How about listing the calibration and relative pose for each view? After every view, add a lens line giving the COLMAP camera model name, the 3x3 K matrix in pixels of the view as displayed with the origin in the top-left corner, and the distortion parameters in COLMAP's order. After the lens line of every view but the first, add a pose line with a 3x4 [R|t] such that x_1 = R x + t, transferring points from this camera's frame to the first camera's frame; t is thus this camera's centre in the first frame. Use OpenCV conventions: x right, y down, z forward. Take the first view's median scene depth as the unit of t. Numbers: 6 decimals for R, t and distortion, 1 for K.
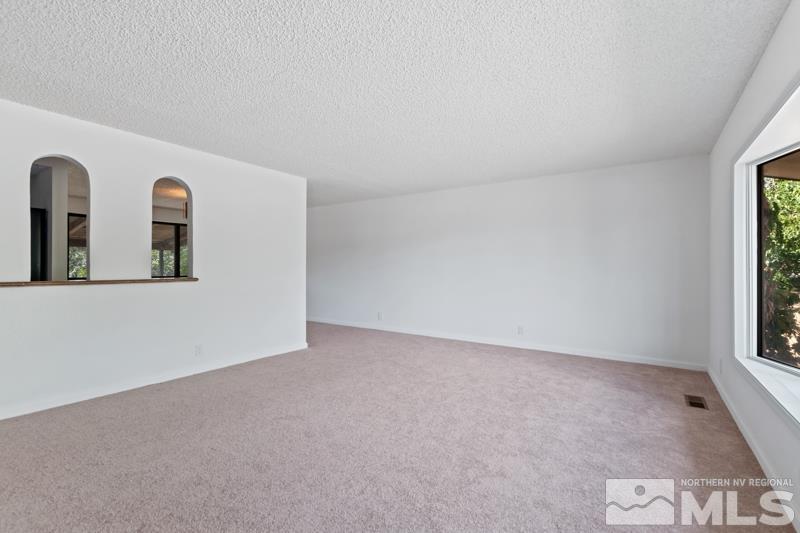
lens RADIAL K [[351.1, 0, 400.0], [0, 351.1, 266.5], [0, 0, 1]] dist [-0.023054, -0.000167]
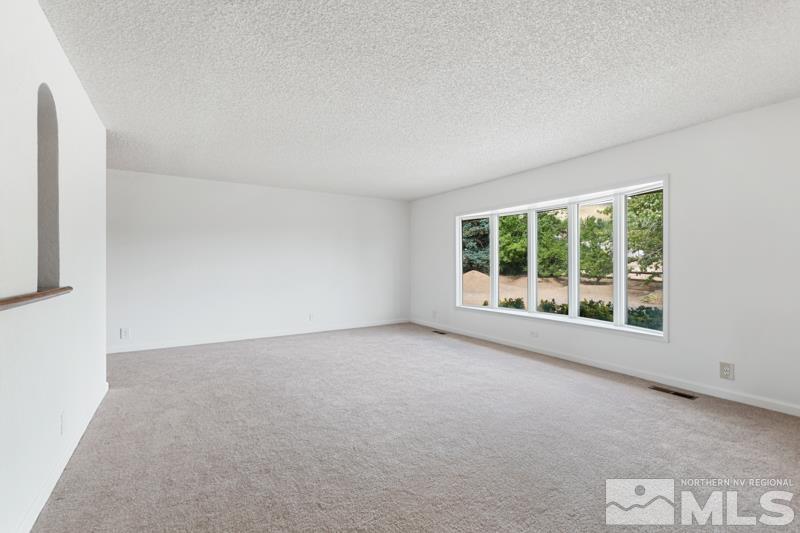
lens RADIAL K [[351.1, 0, 400.0], [0, 351.1, 266.5], [0, 0, 1]] dist [-0.023054, -0.000167]
pose [[0.386302, -0.001374, 0.922371, -0.931620], [-0.002348, 0.999994, 0.002473, -0.000755], [-0.922369, -0.003121, 0.386297, 0.360737]]
